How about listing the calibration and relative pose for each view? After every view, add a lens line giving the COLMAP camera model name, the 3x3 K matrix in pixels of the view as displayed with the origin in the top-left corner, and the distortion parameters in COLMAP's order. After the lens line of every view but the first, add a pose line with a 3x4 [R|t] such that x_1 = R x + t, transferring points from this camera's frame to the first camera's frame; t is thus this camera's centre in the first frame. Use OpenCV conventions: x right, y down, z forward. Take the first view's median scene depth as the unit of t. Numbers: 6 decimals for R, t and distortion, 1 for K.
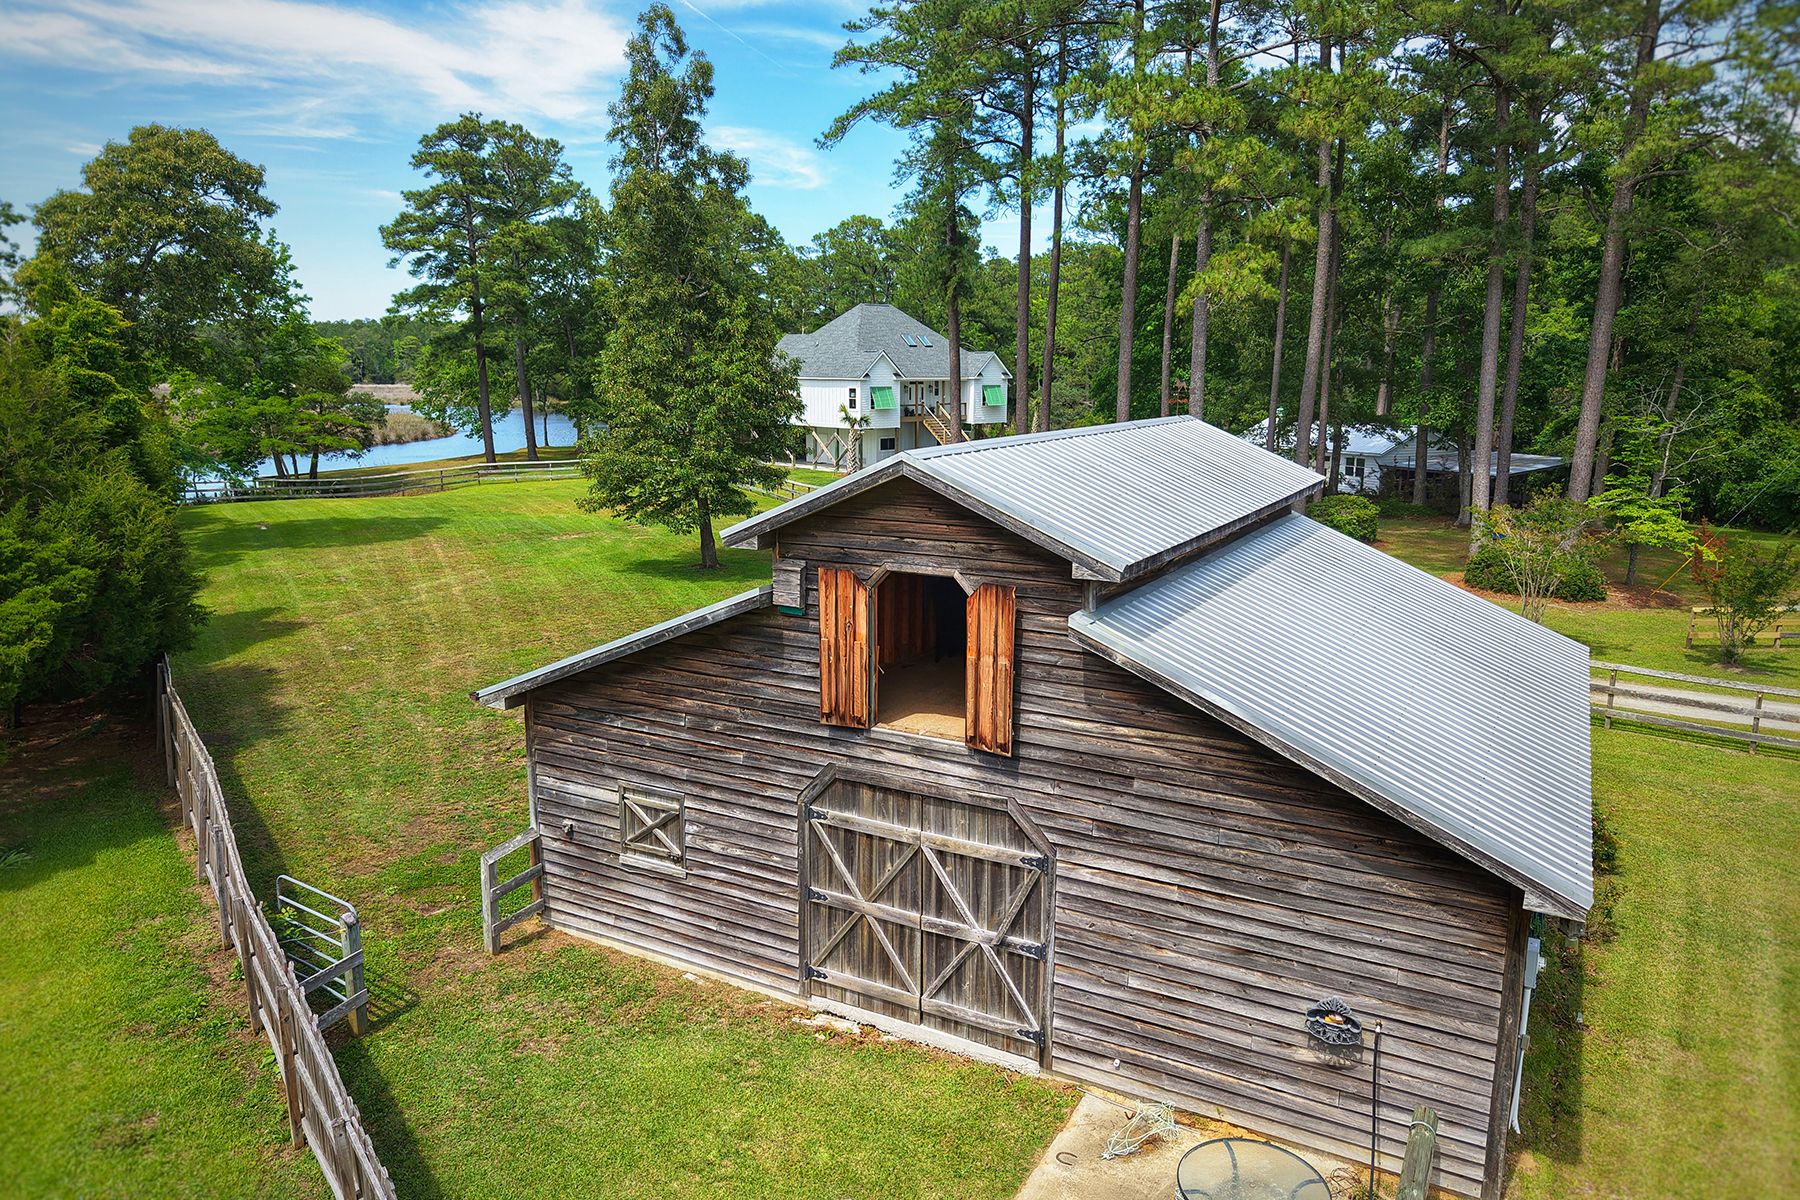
lens RADIAL K [[1224.8, 0, 890.5], [0, 1224.8, 588.0], [0, 0, 1]] dist [0.017502, -0.023052]
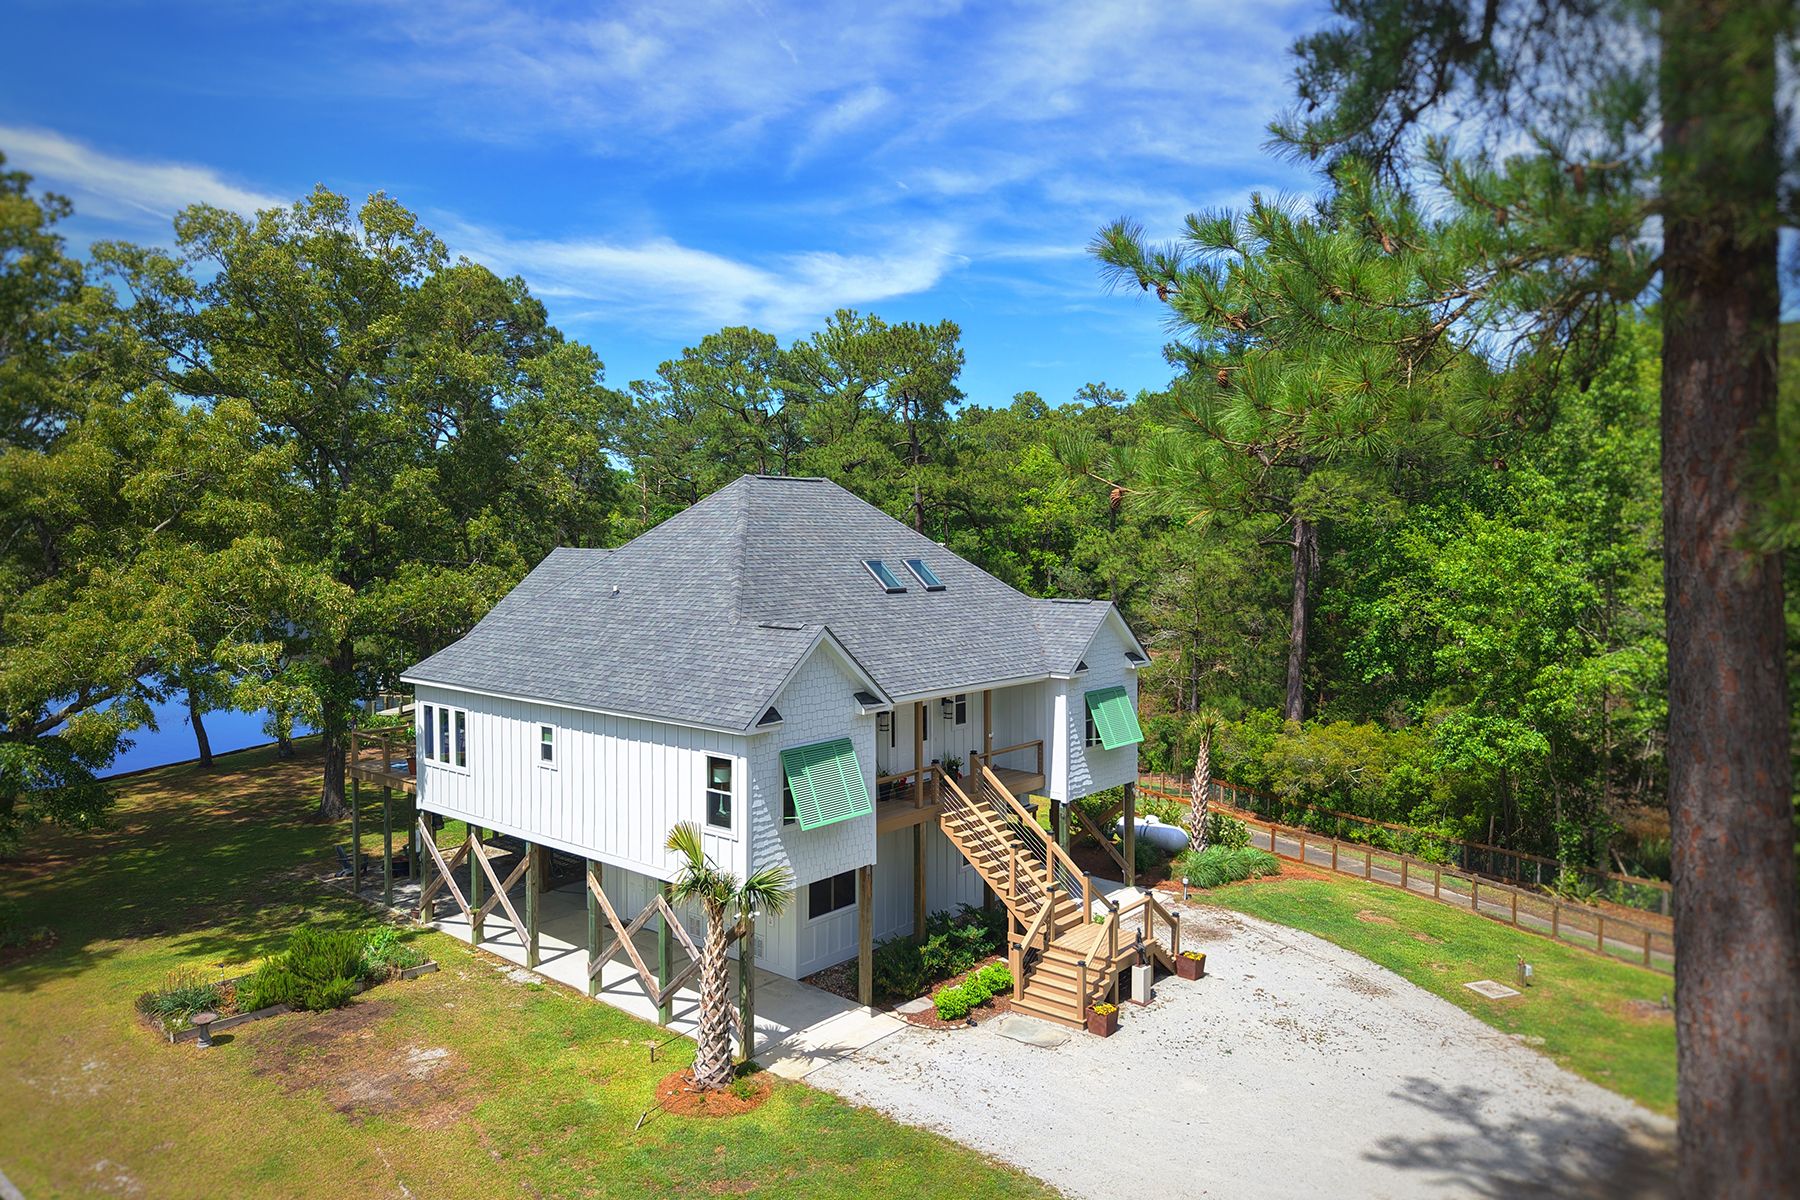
lens RADIAL K [[1224.8, 0, 900.3], [0, 1224.8, 596.9], [0, 0, 1]] dist [0.017502, -0.023052]
pose [[0.994225, -0.009859, 0.106866, -0.106630], [0.023710, 0.991345, -0.129120, -0.915931], [-0.104668, 0.130908, 0.985854, 3.993775]]
